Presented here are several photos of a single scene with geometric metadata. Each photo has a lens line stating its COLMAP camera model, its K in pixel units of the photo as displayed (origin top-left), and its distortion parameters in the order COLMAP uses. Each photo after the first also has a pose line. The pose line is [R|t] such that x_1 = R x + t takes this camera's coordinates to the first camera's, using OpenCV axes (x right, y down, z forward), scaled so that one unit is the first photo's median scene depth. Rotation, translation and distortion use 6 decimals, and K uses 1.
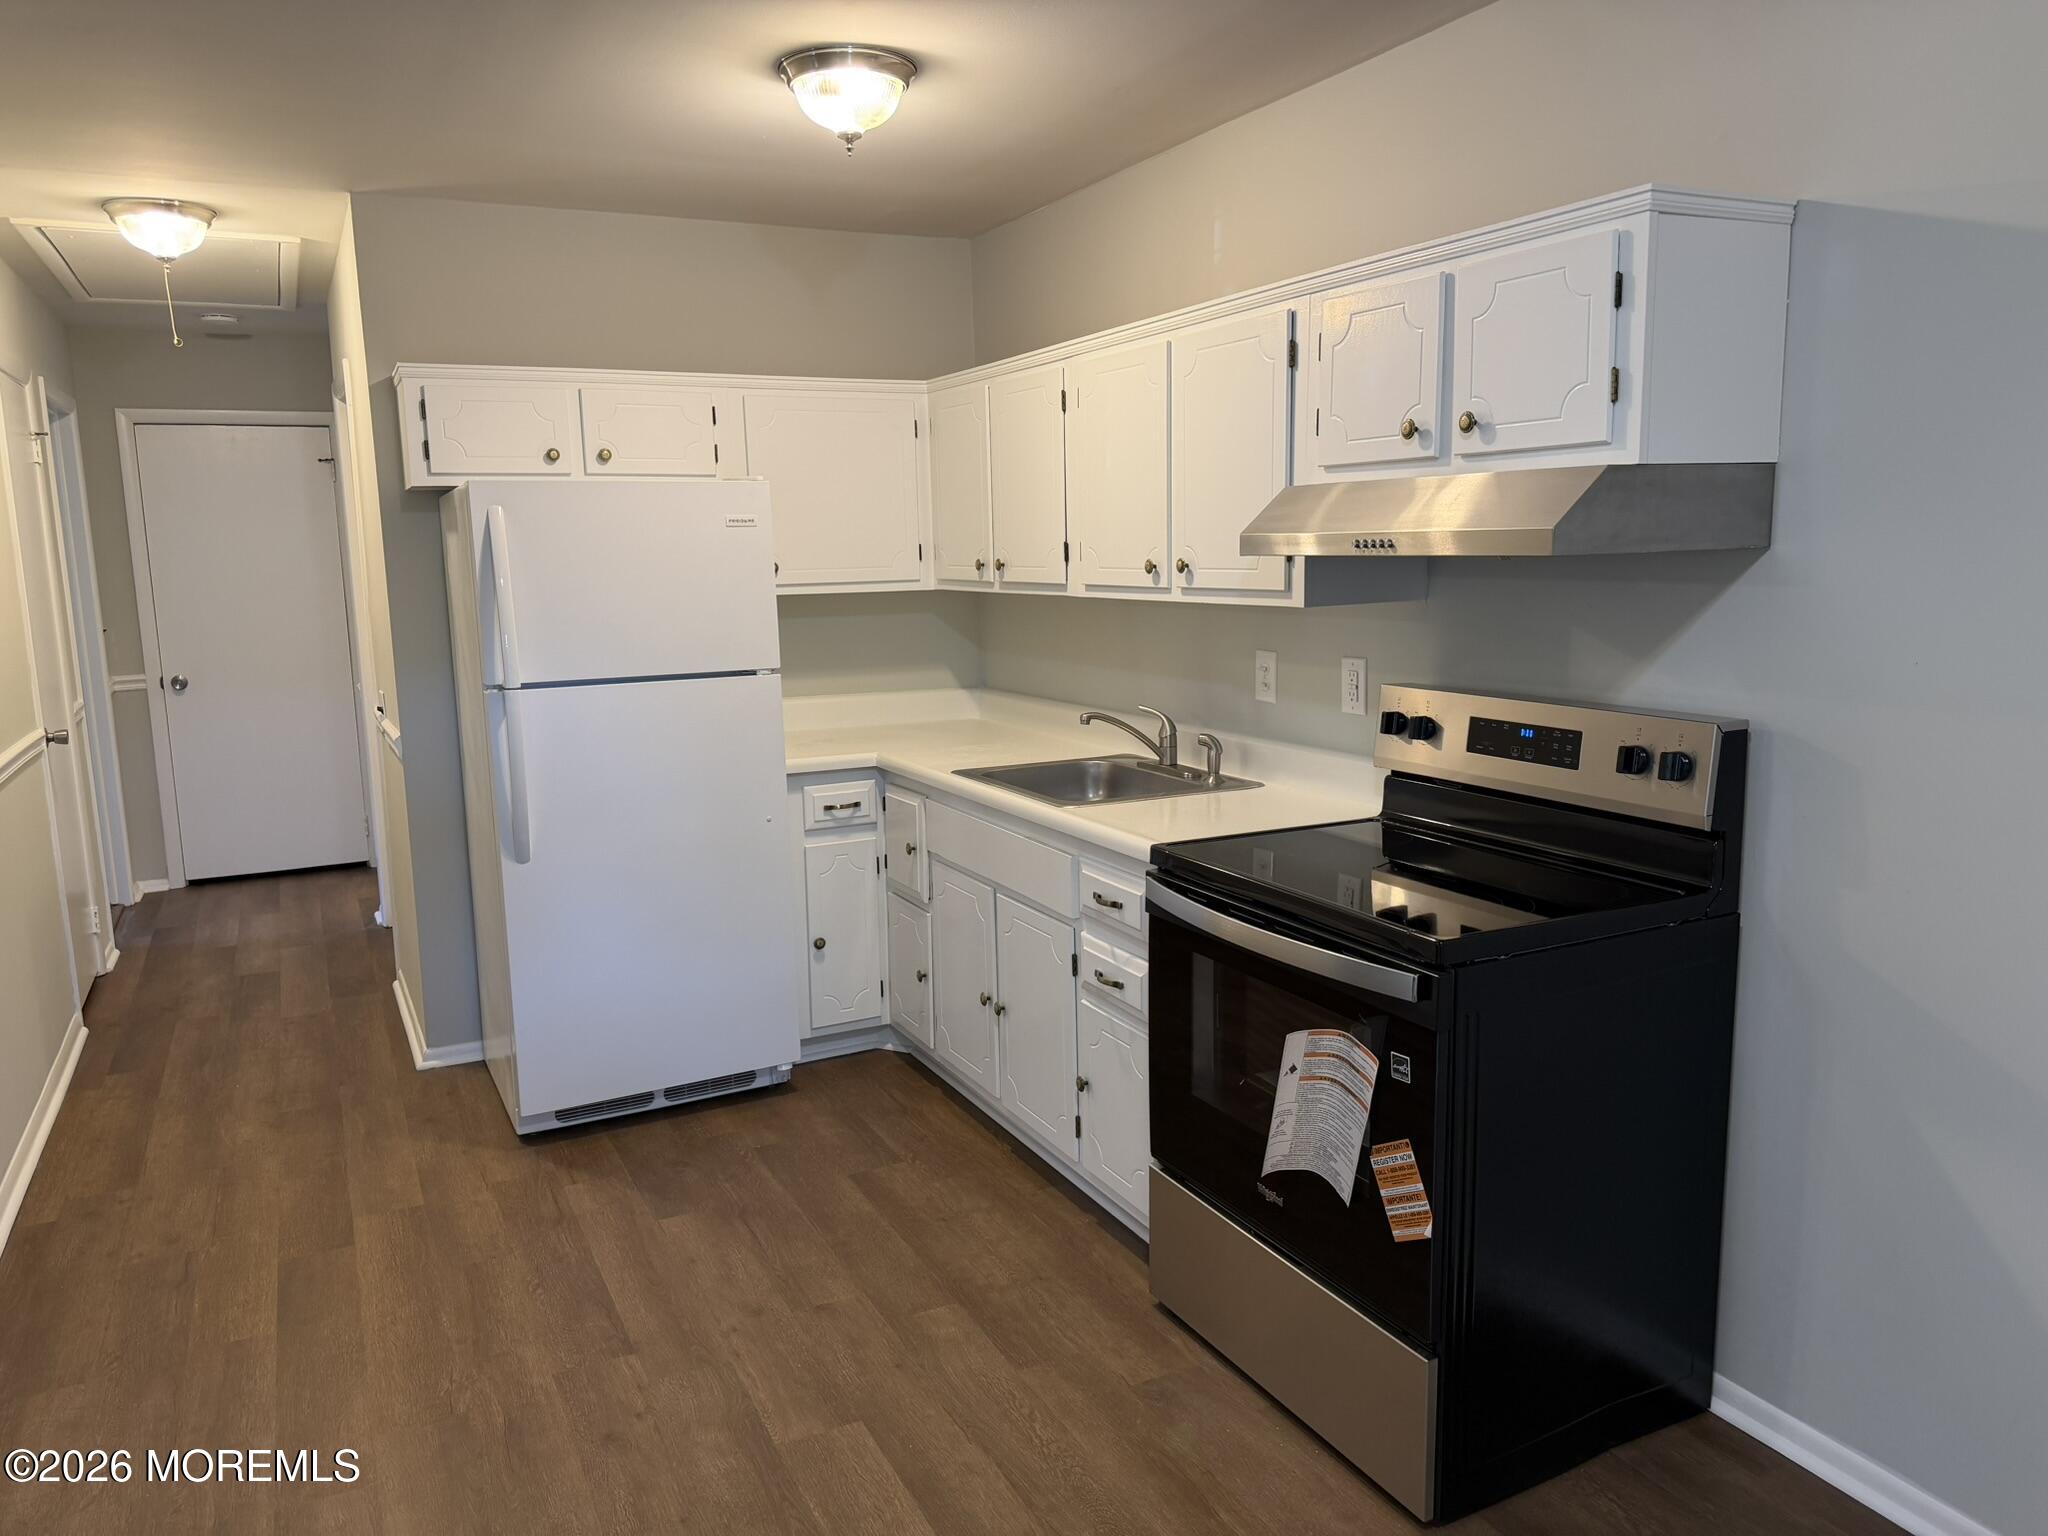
lens RADIAL K [[1451.8, 0, 1010.9], [0, 1451.8, 772.9], [0, 0, 1]] dist [0.053417, -0.069301]
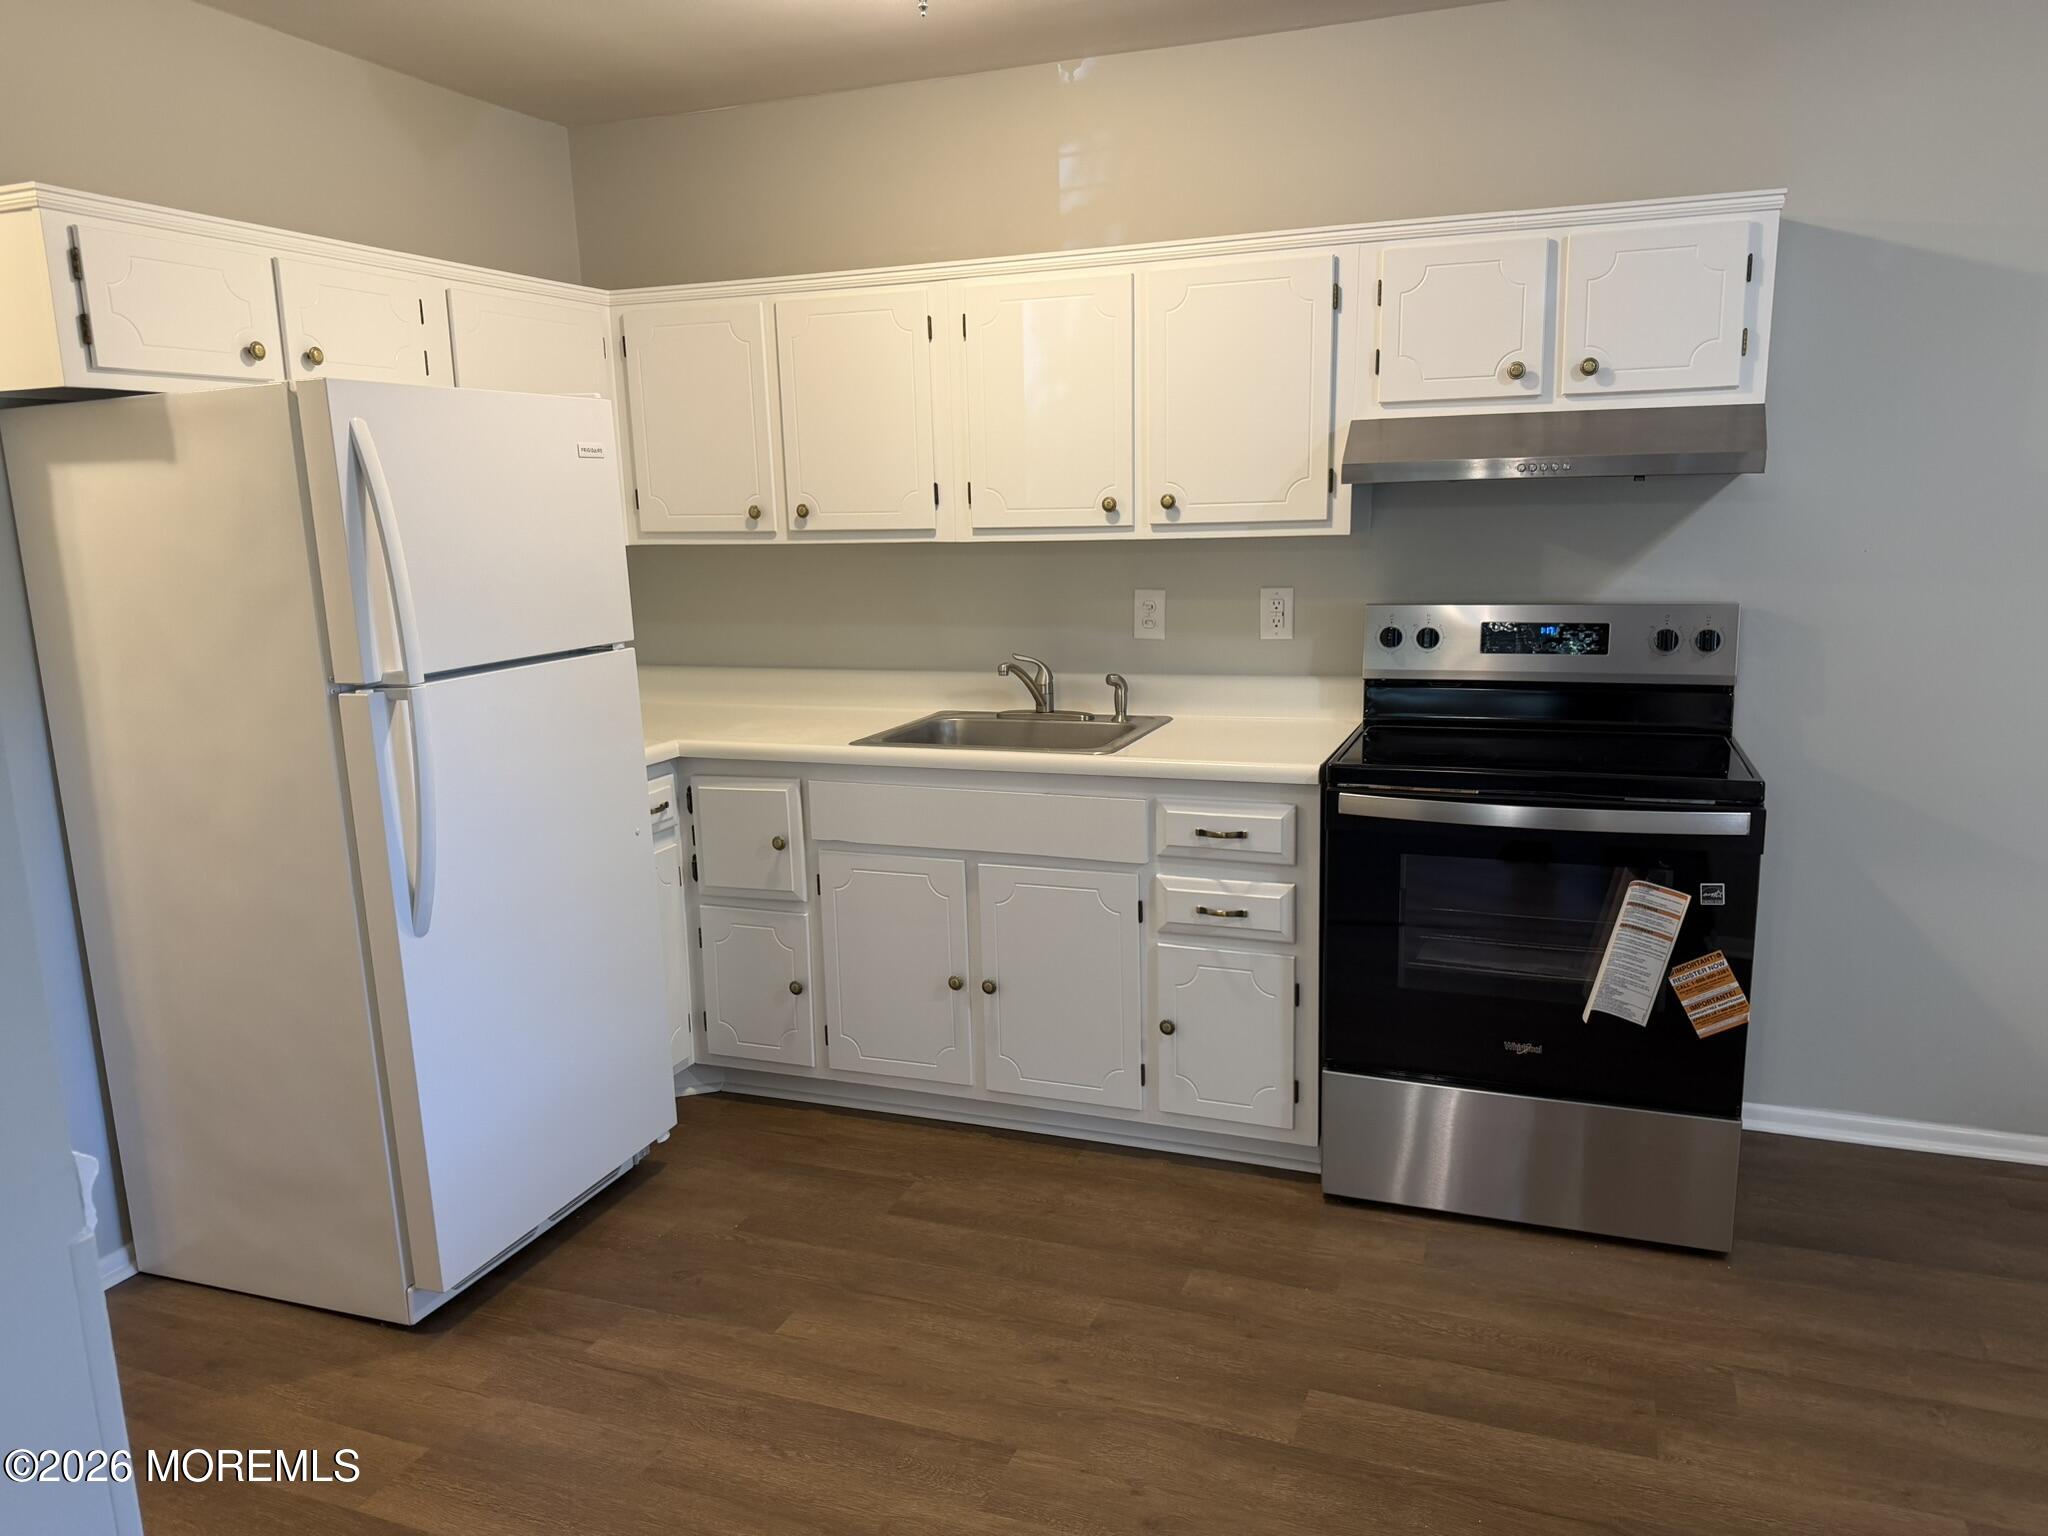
lens RADIAL K [[1451.8, 0, 1023.1], [0, 1451.8, 787.9], [0, 0, 1]] dist [0.053417, -0.069301]
pose [[0.735365, -0.129344, 0.665213, -0.648595], [0.117605, 0.991079, 0.062699, -0.020592], [-0.667389, 0.032126, 0.744016, 0.319545]]
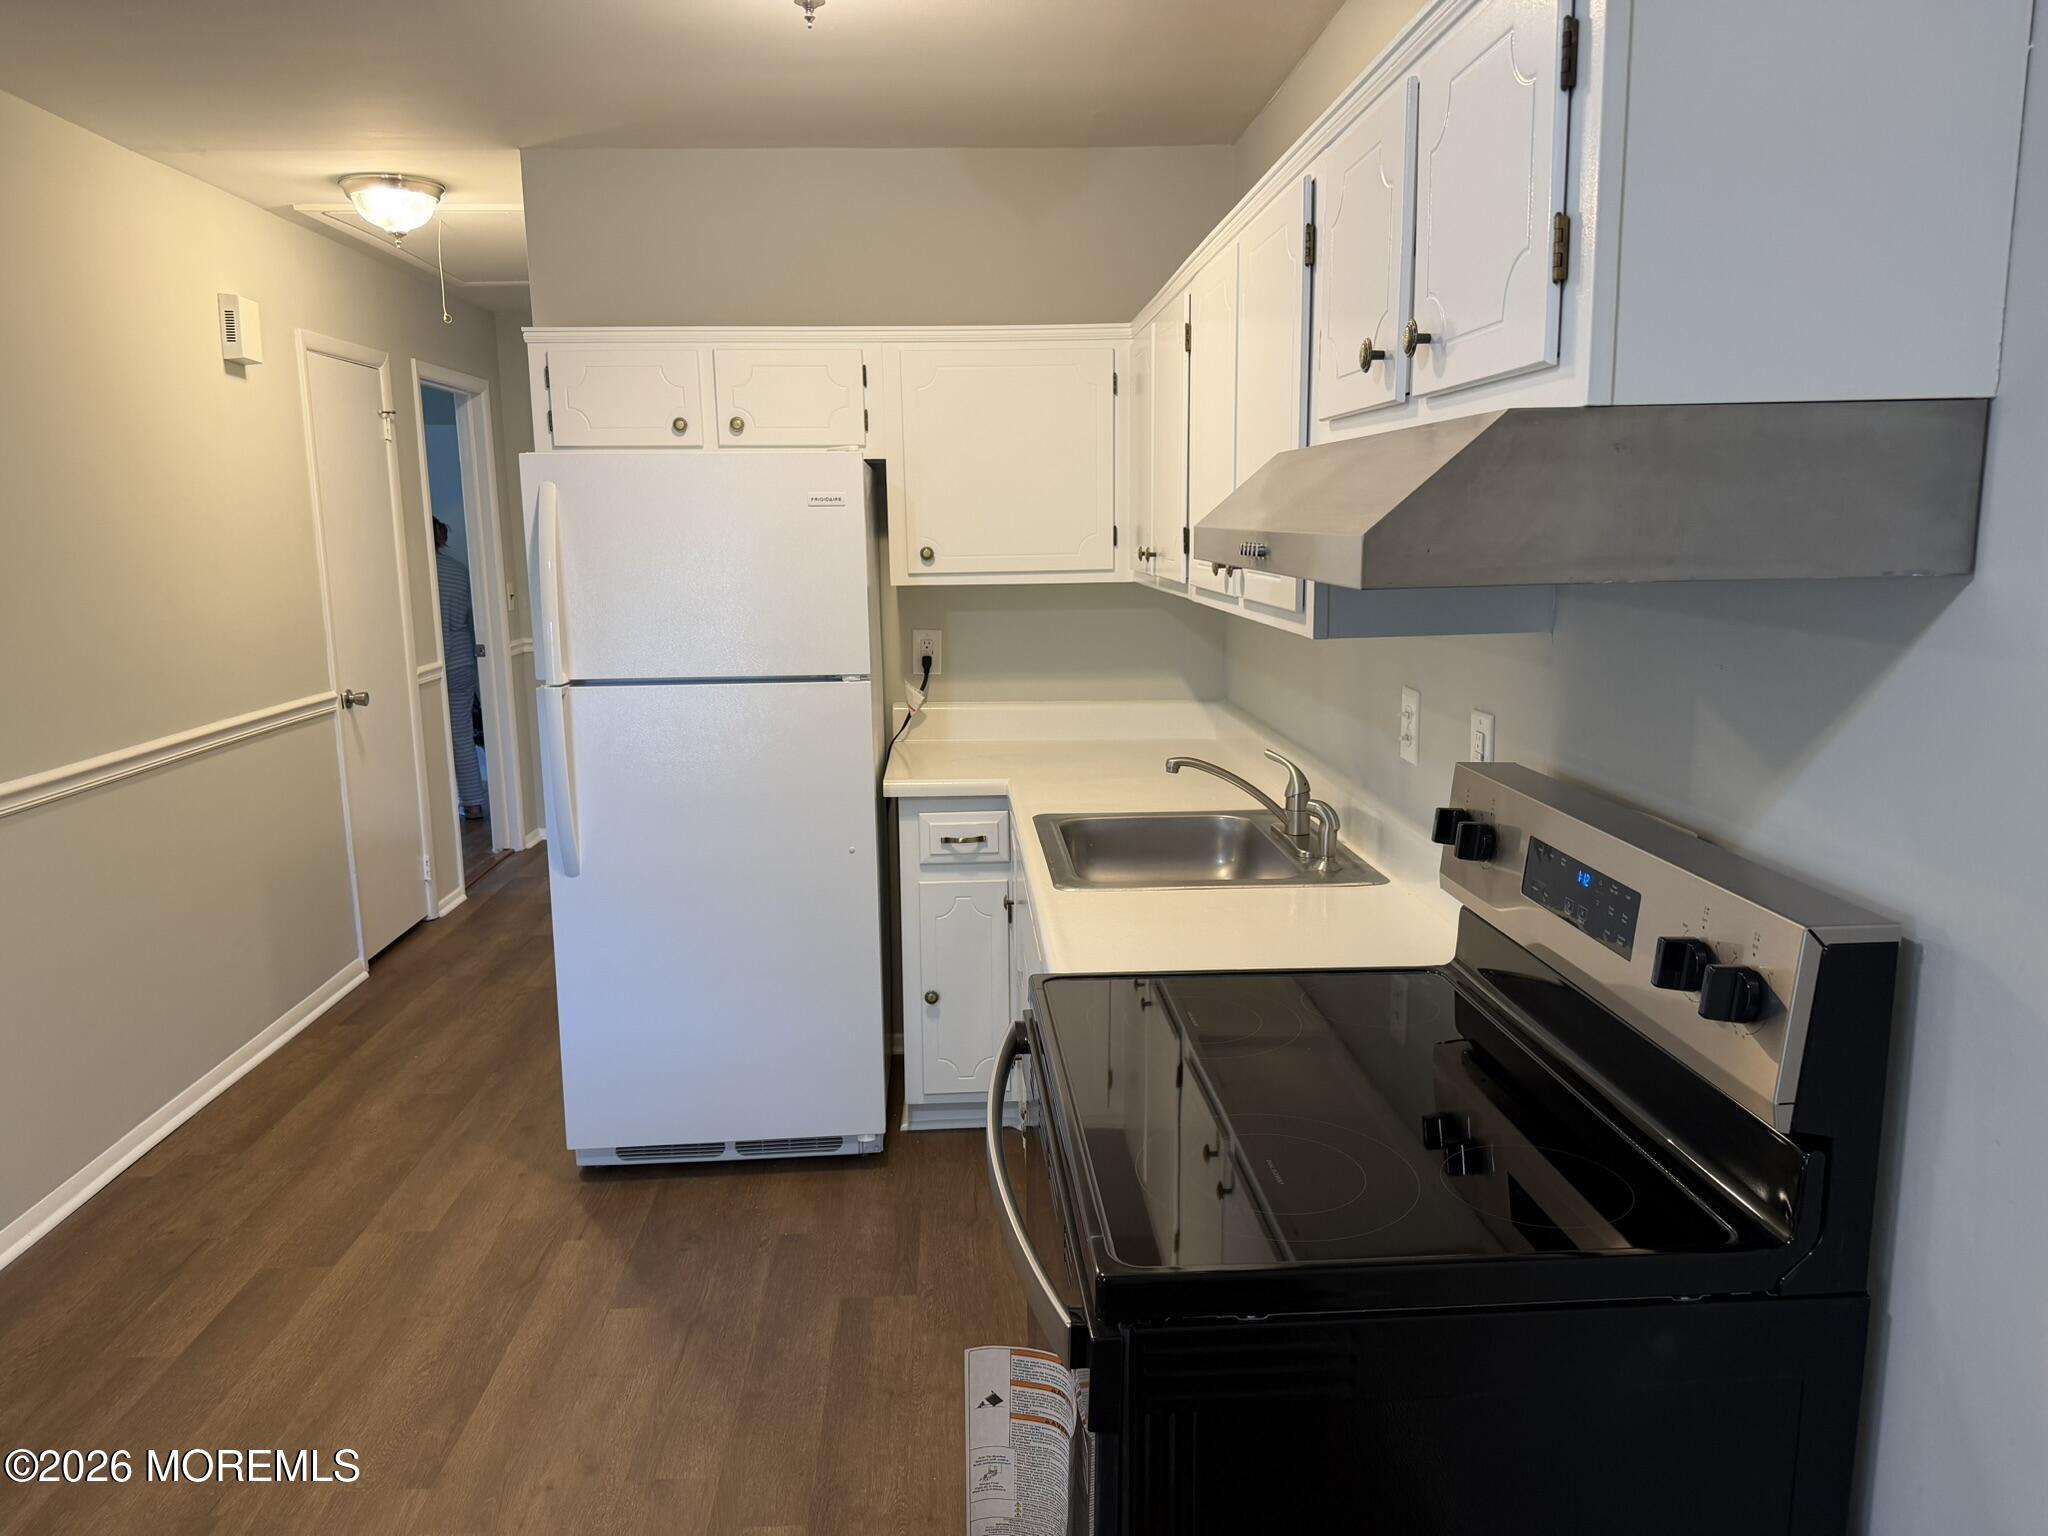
lens RADIAL K [[1451.8, 0, 1003.5], [0, 1451.8, 781.6], [0, 0, 1]] dist [0.053417, -0.069301]
pose [[0.913663, 0.079928, -0.398536, 0.302198], [-0.068827, 0.996739, 0.042112, -0.060694], [0.400602, -0.011047, 0.916185, 0.308594]]
